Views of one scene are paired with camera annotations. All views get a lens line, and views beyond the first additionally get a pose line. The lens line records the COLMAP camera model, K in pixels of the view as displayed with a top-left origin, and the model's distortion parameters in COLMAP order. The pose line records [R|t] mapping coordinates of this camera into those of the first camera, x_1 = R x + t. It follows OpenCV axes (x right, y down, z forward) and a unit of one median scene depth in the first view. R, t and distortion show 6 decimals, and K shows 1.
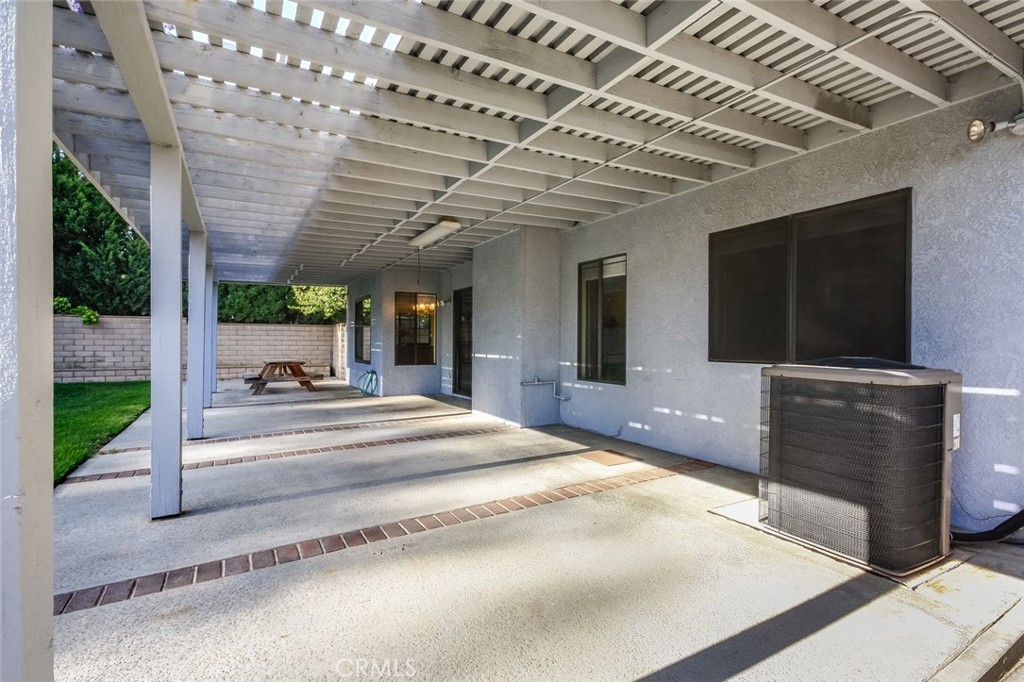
lens RADIAL K [[483.6, 0, 508.4], [0, 483.6, 340.6], [0, 0, 1]] dist [0.000369, 0.000461]
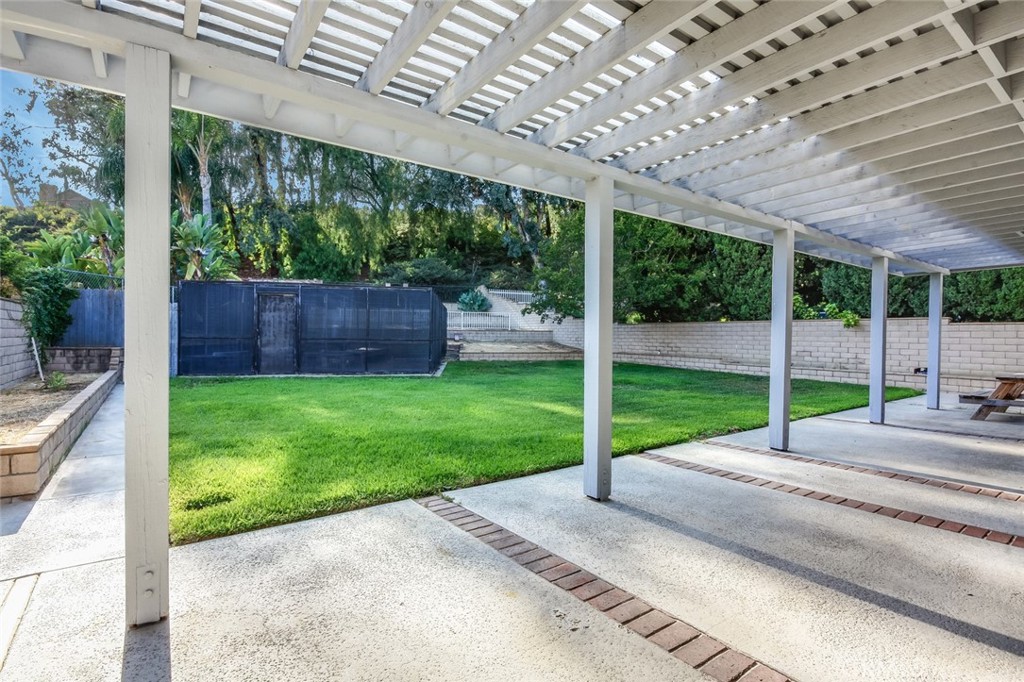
lens RADIAL K [[483.6, 0, 507.8], [0, 483.6, 340.7], [0, 0, 1]] dist [0.000369, 0.000461]
pose [[0.102133, 0.003509, -0.994765, 0.122580], [-0.005759, 0.999979, 0.002936, -0.005010], [0.994754, 0.005429, 0.102152, 0.192011]]
